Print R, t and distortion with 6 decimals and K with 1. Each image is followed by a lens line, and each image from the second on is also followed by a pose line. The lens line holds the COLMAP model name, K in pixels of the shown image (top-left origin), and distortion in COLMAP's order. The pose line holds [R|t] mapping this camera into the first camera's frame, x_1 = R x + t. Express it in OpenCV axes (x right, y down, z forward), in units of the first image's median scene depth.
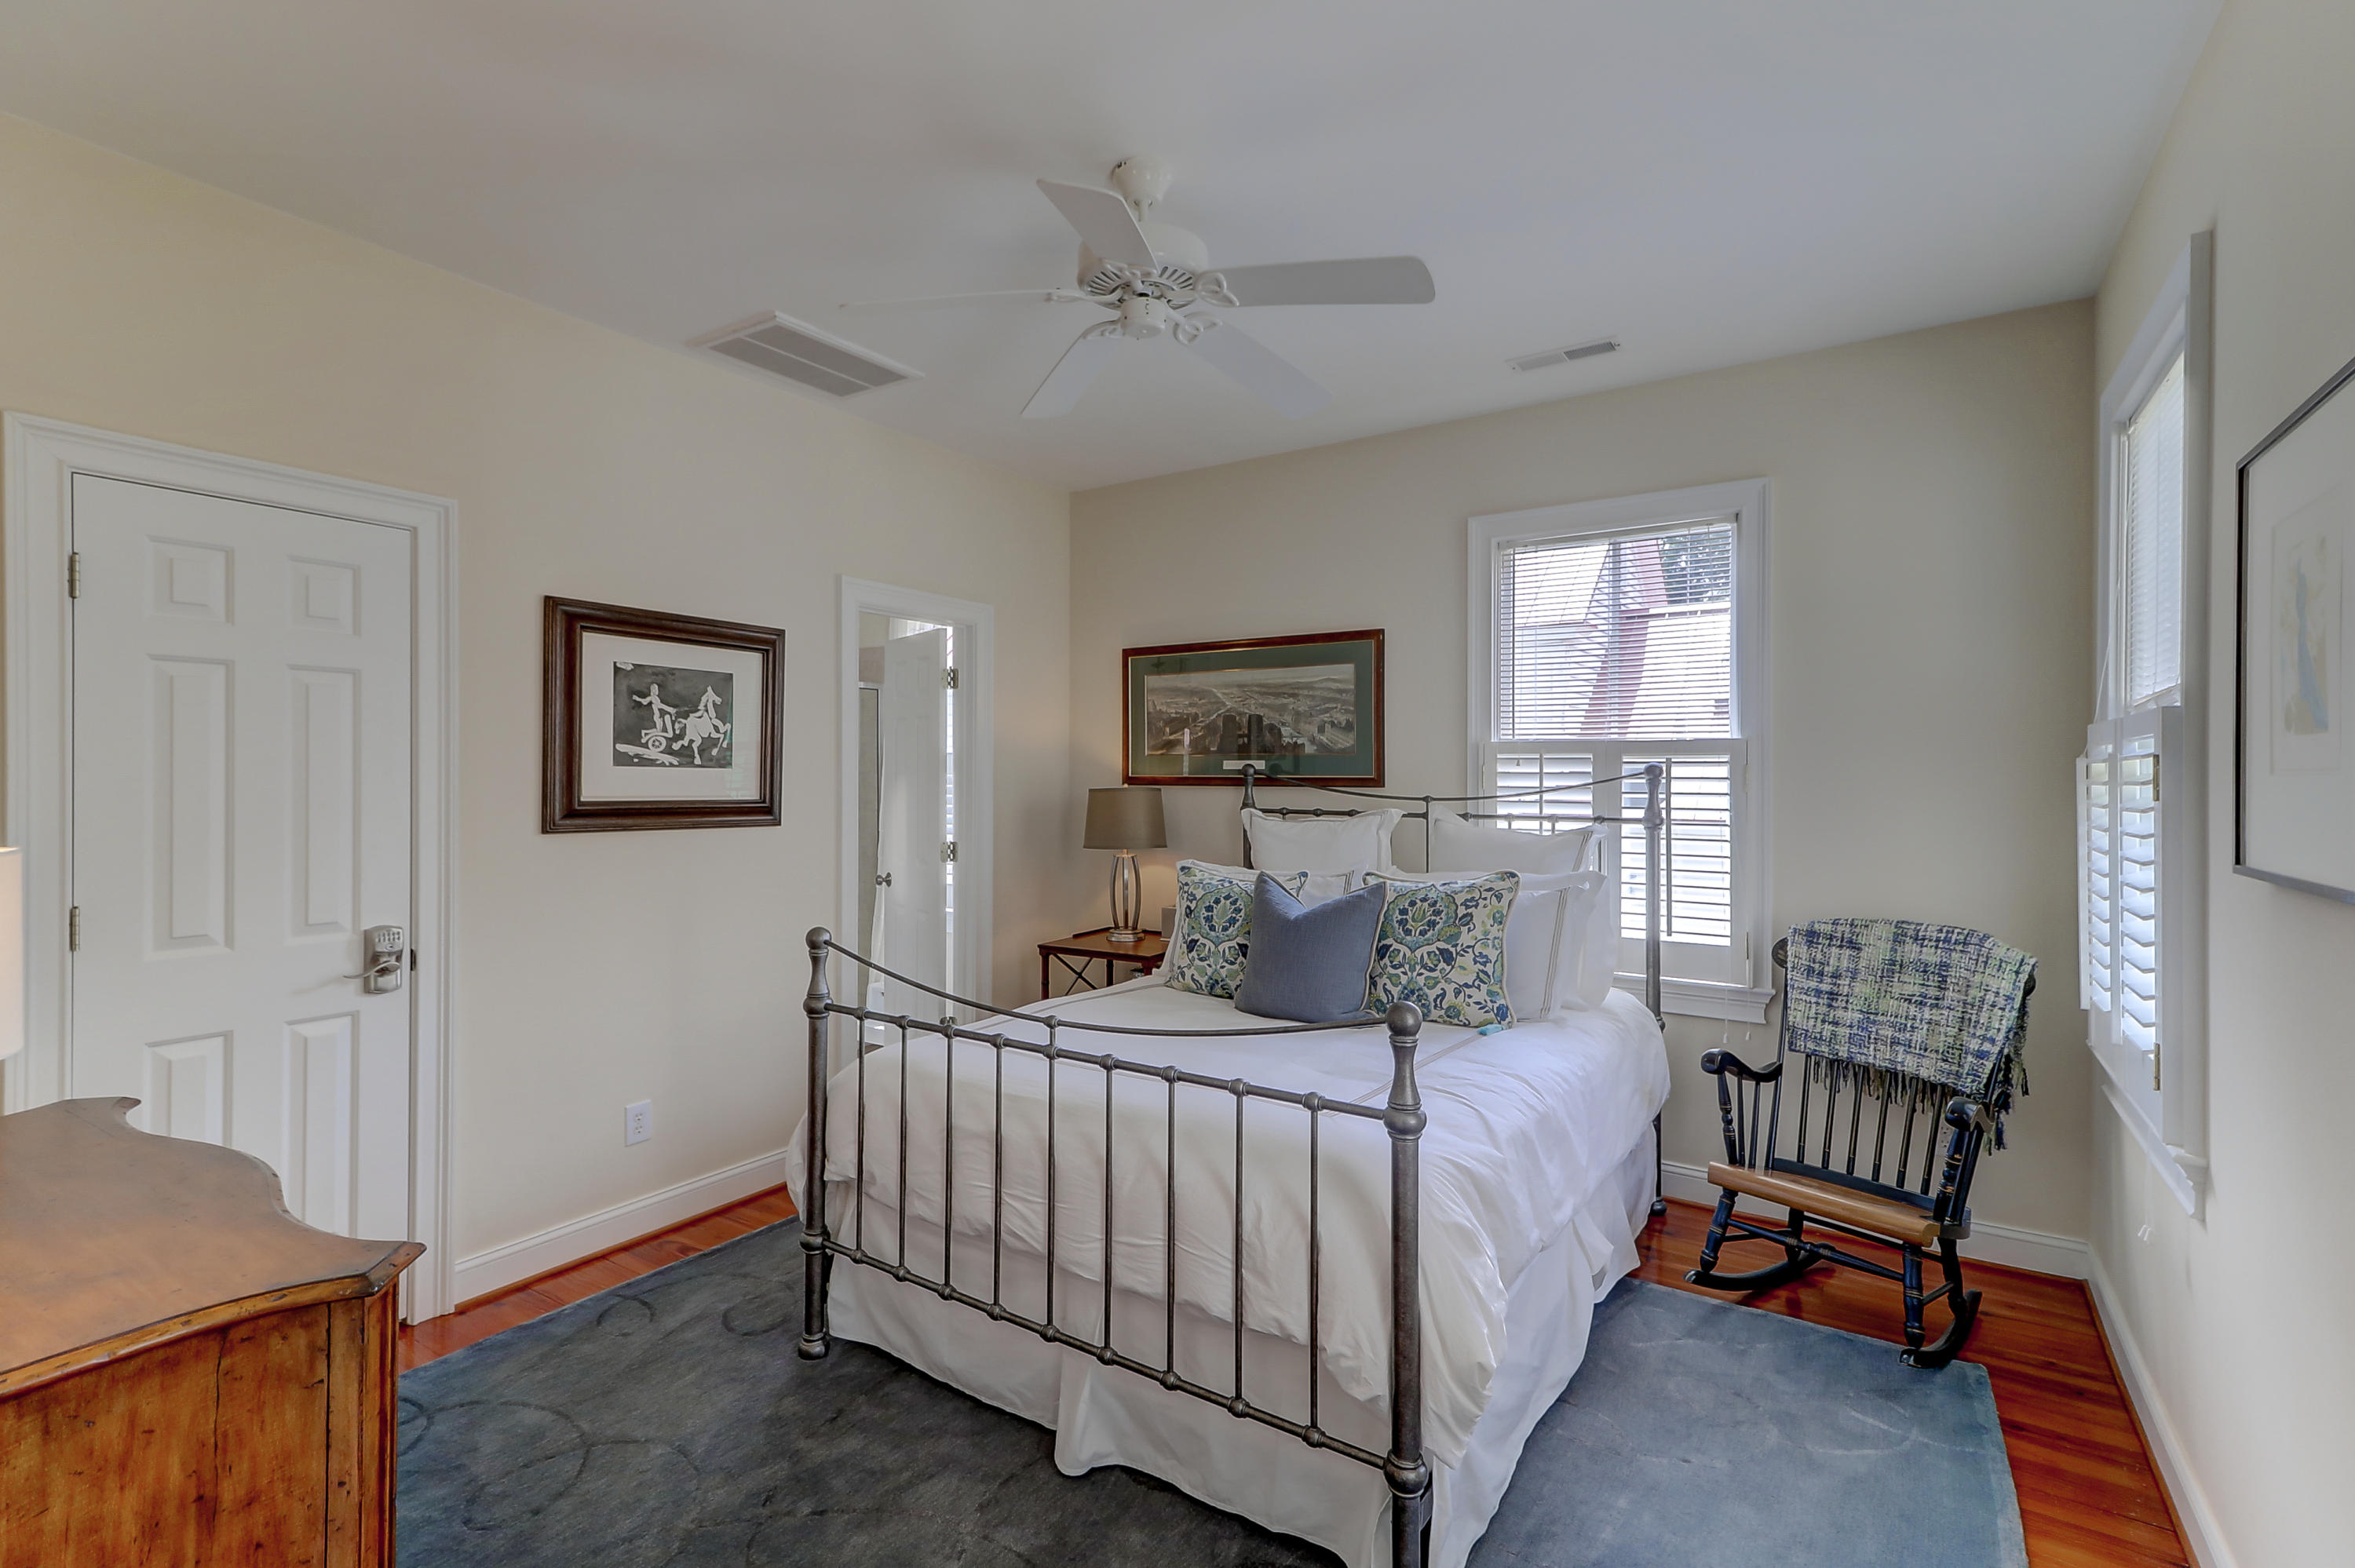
lens RADIAL K [[1072.2, 0, 1172.4], [0, 1072.2, 775.6], [0, 0, 1]] dist [0.023441, -0.003294]
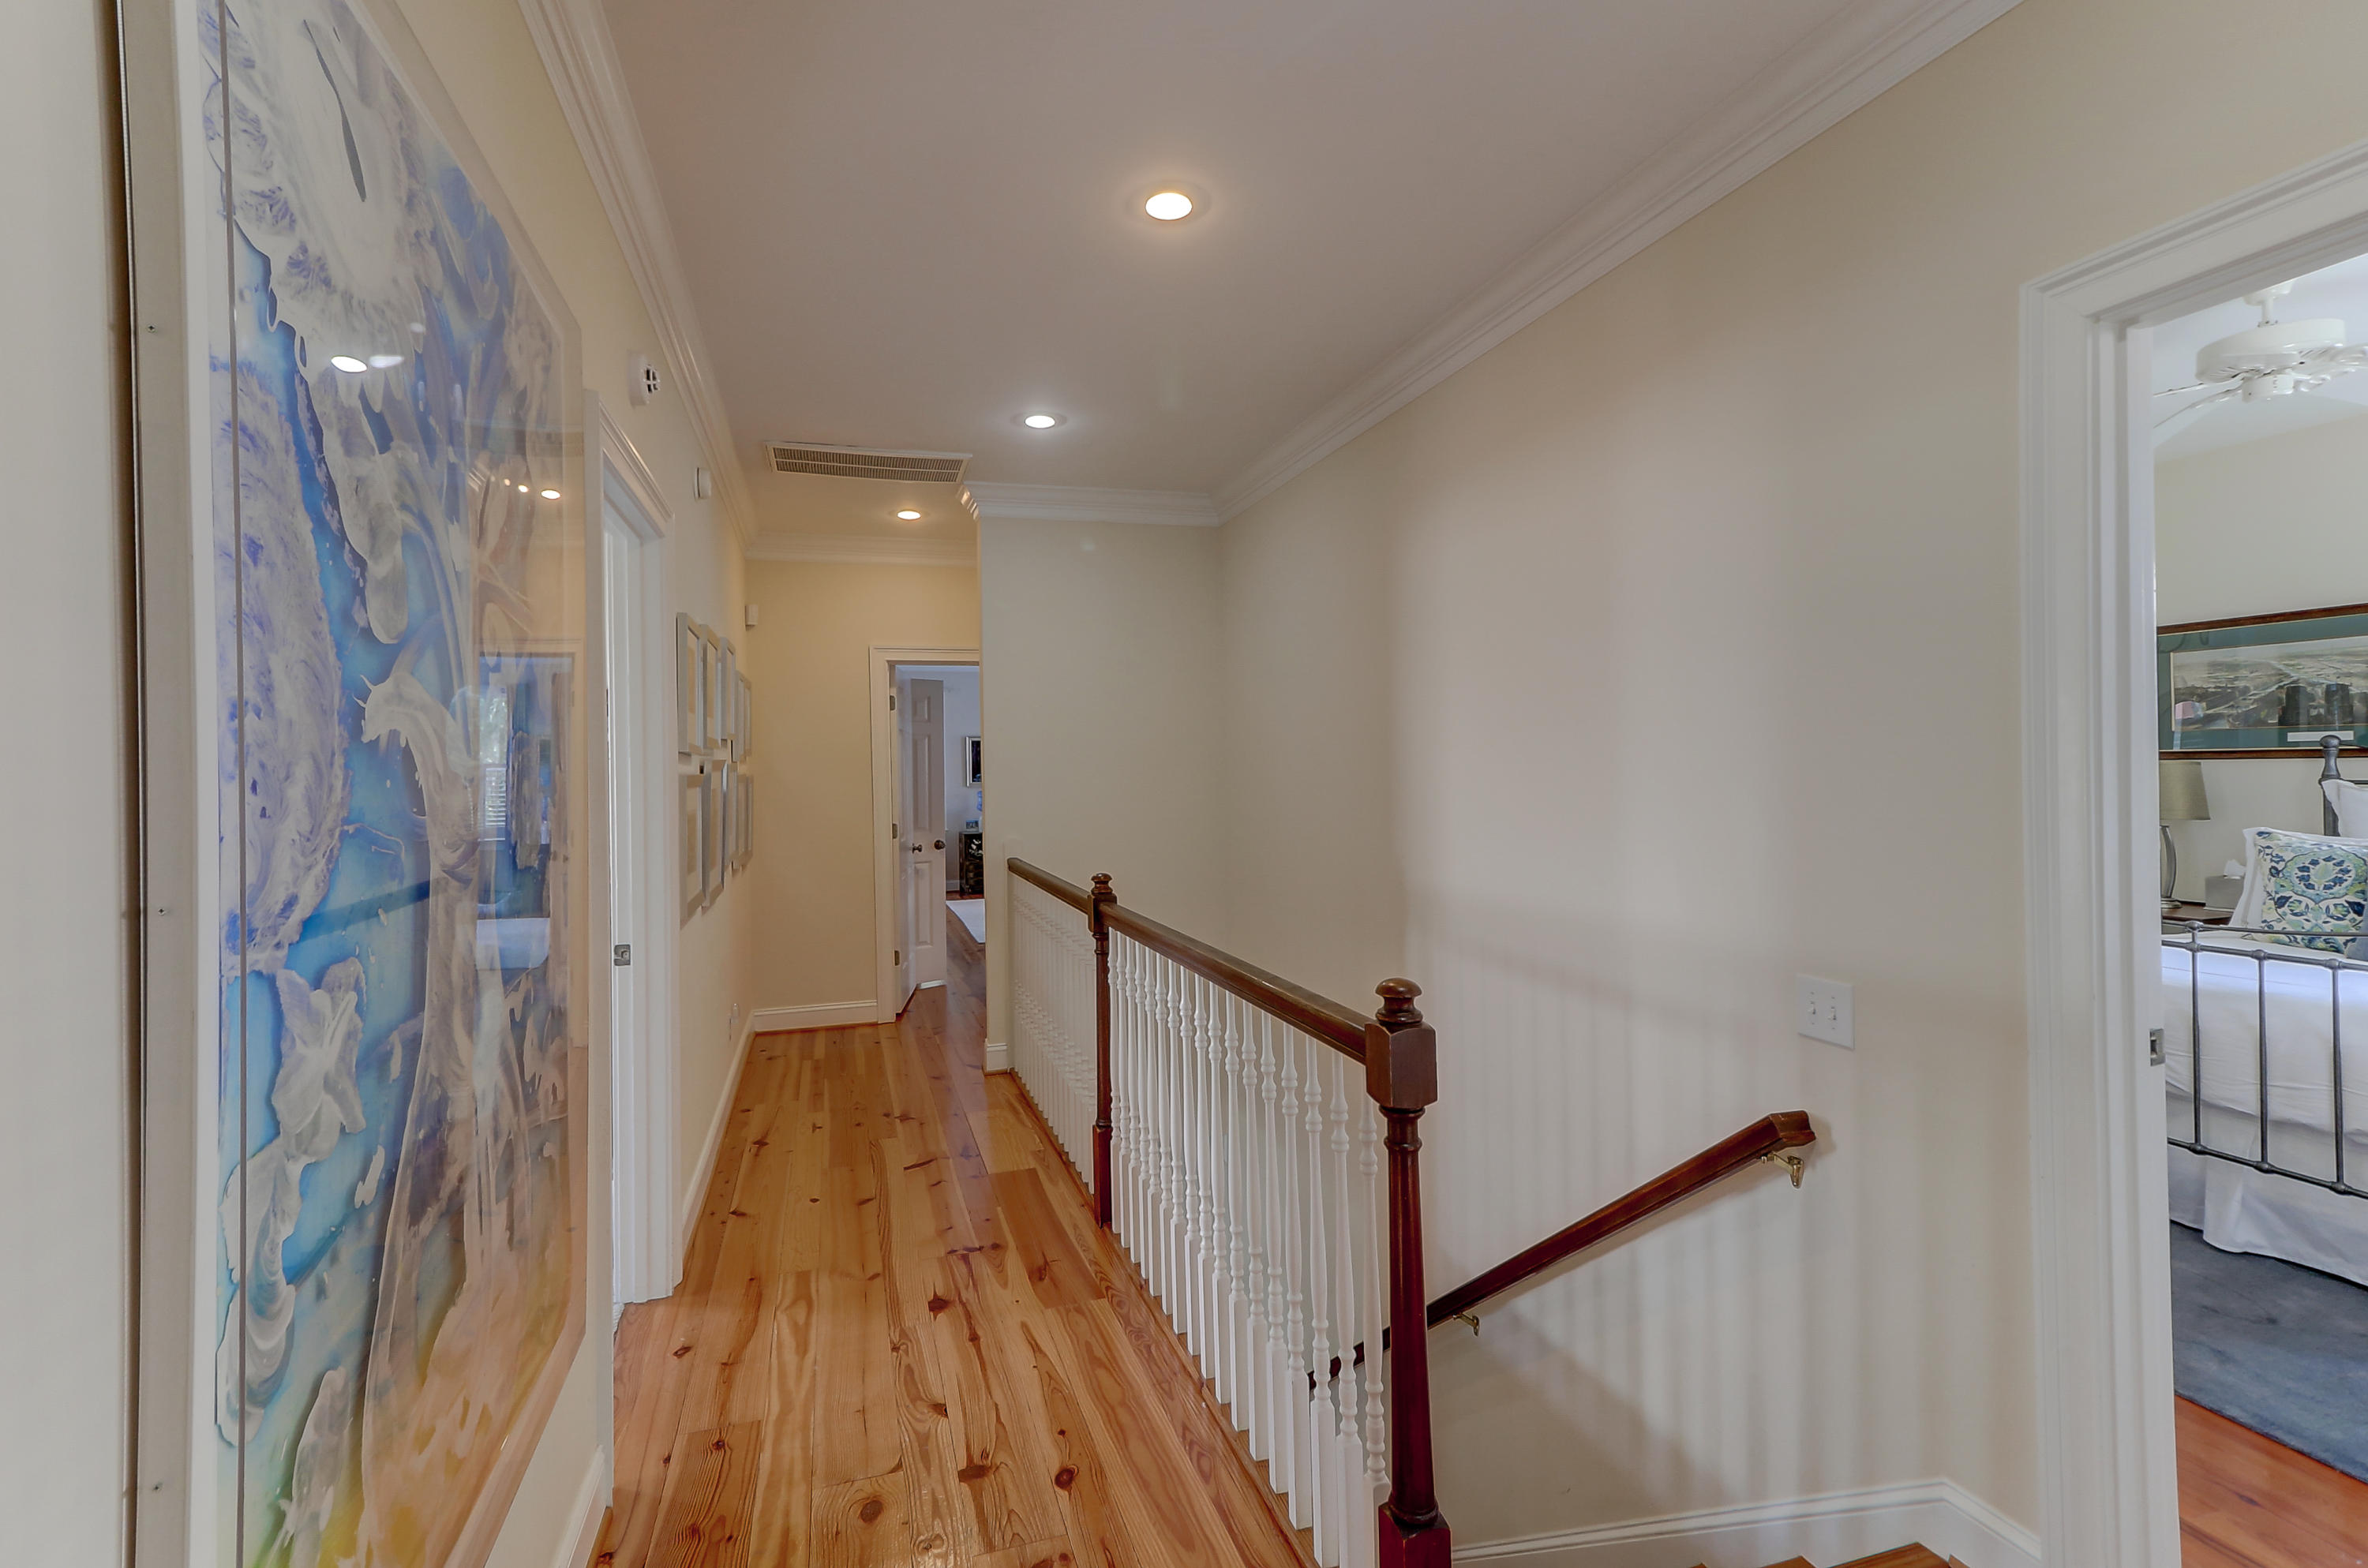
lens RADIAL K [[1078.1, 0, 1161.5], [0, 1078.1, 770.6], [0, 0, 1]] dist [0.023441, -0.003294]
pose [[0.775626, -0.013589, -0.631046, -0.154739], [0.016390, 0.999865, -0.001386, 0.006952], [0.630979, -0.009268, 0.775744, -0.583040]]
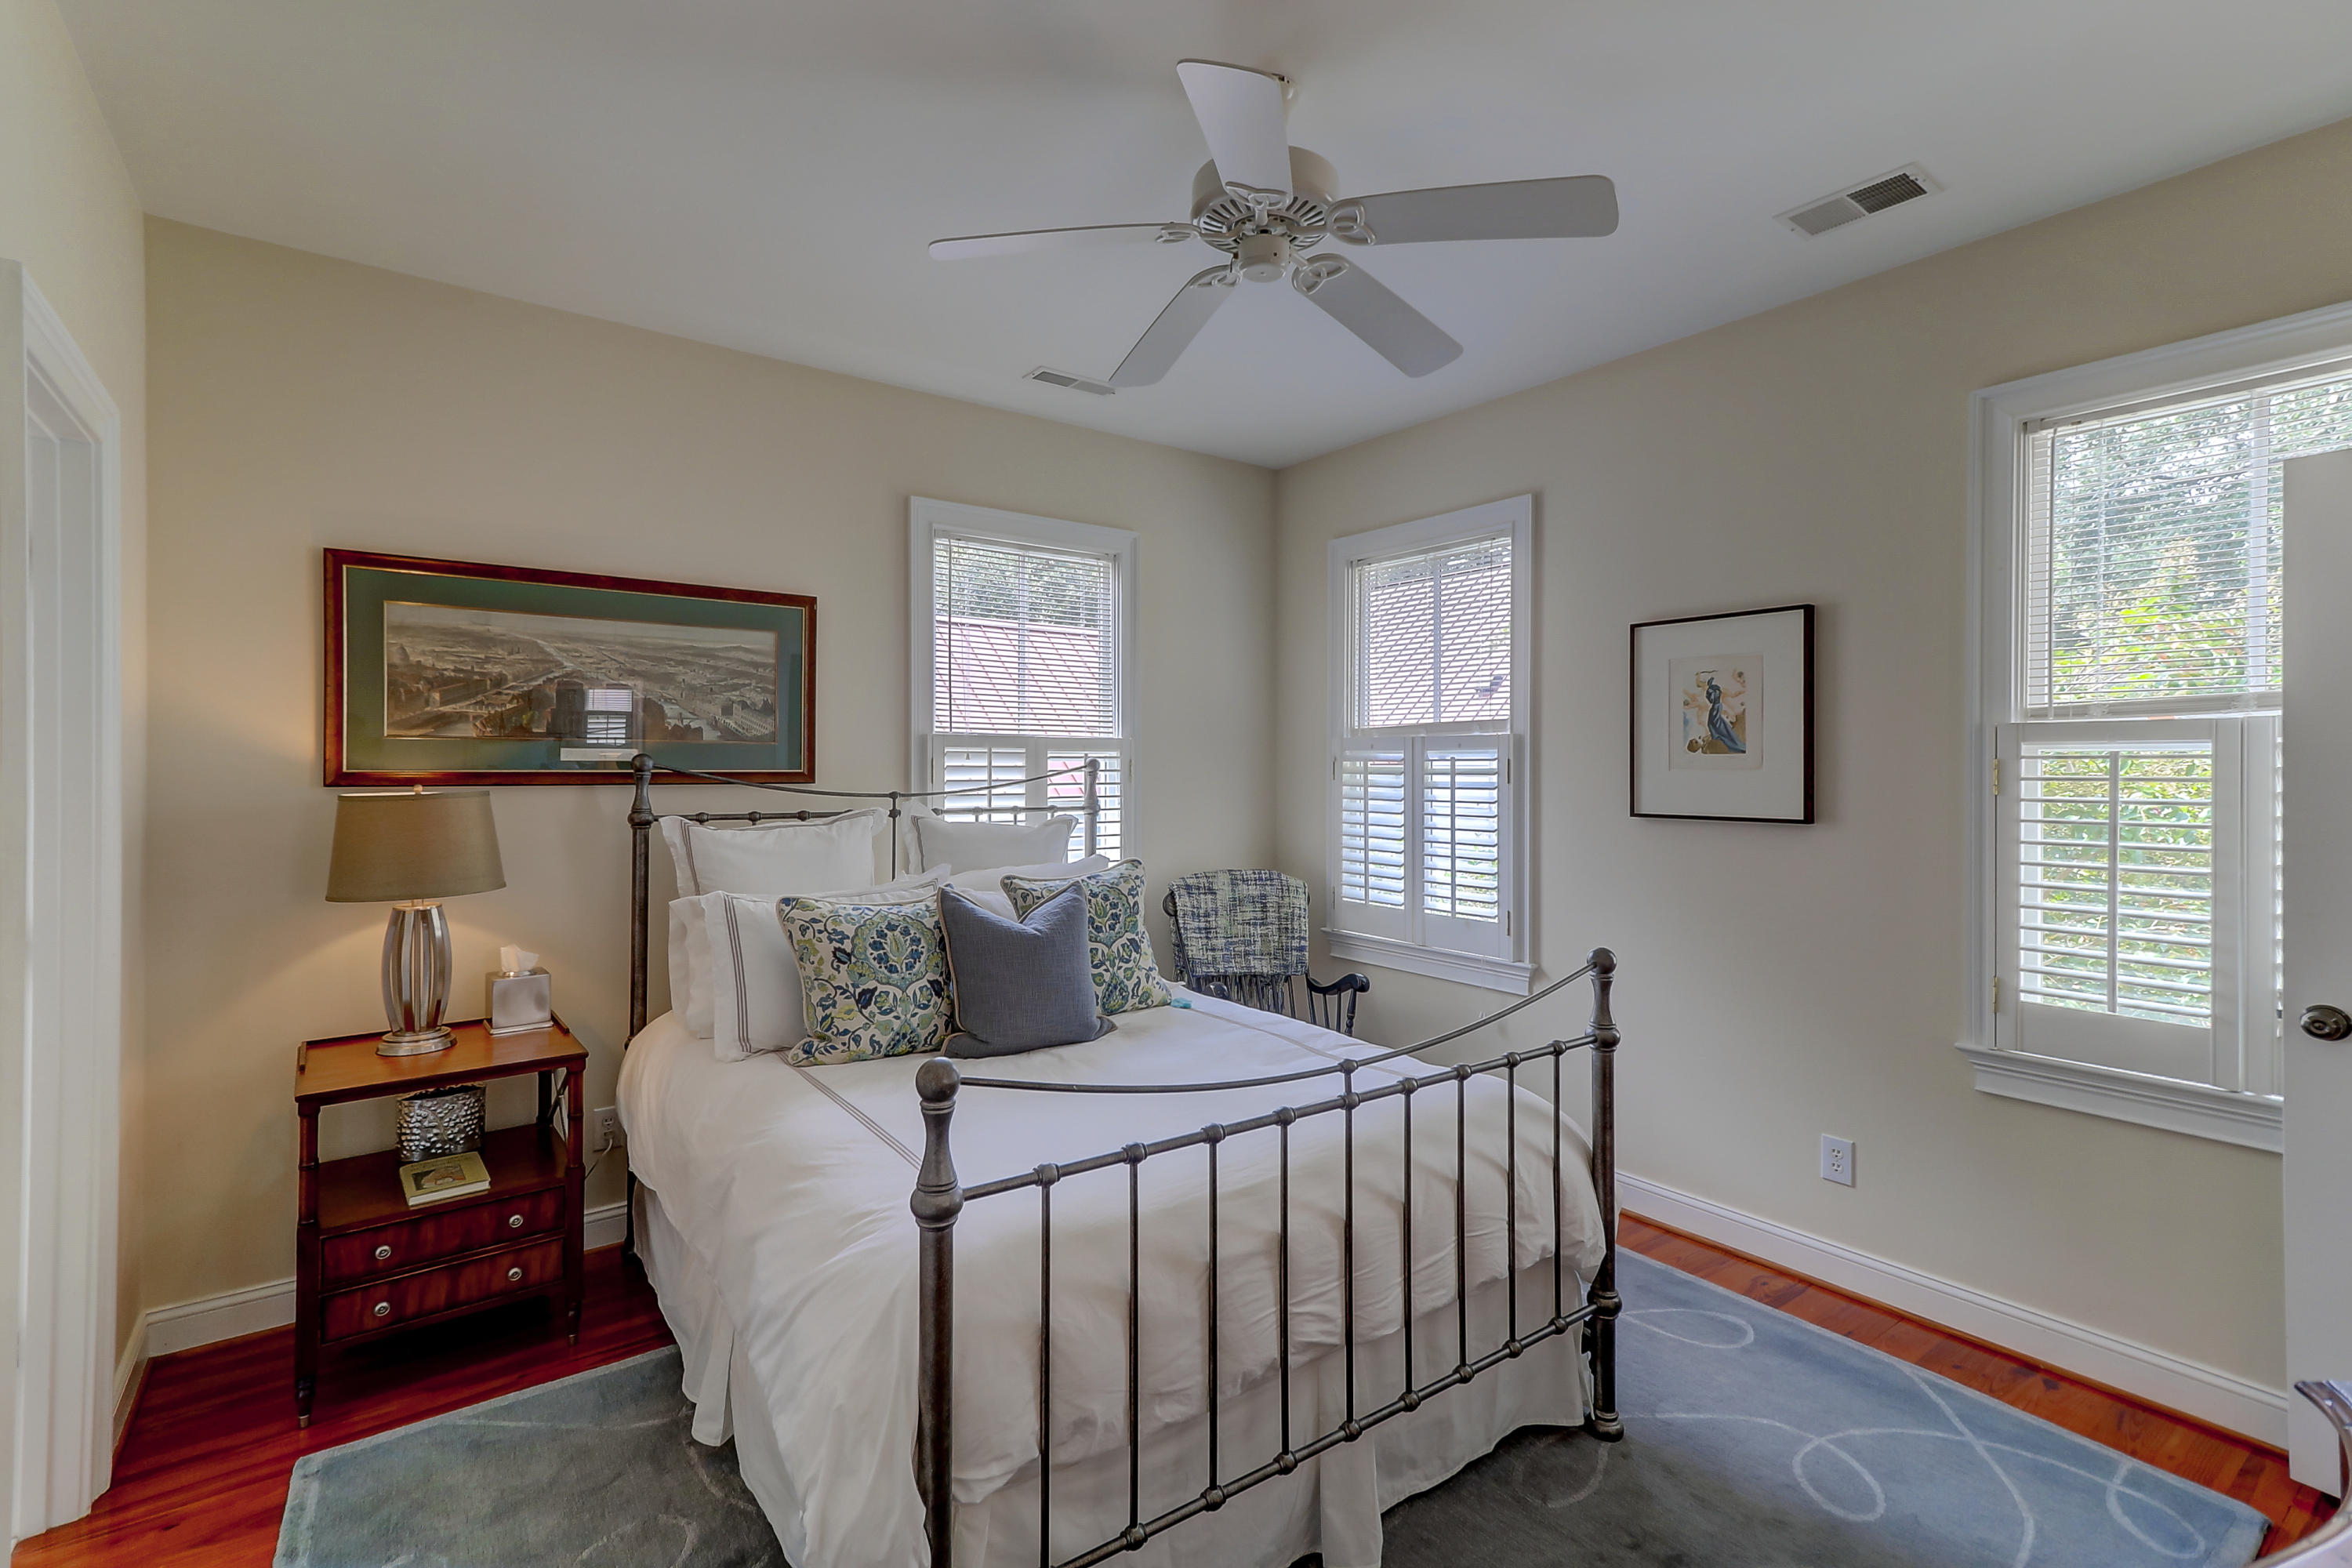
lens RADIAL K [[1071.0, 0, 1169.7], [0, 1071.0, 766.7], [0, 0, 1]] dist [0.023441, -0.003294]
pose [[0.336237, -0.004981, 0.941764, -0.608684], [-0.002300, 0.999979, 0.006110, -0.009532], [-0.941775, -0.004221, 0.336218, 0.533145]]
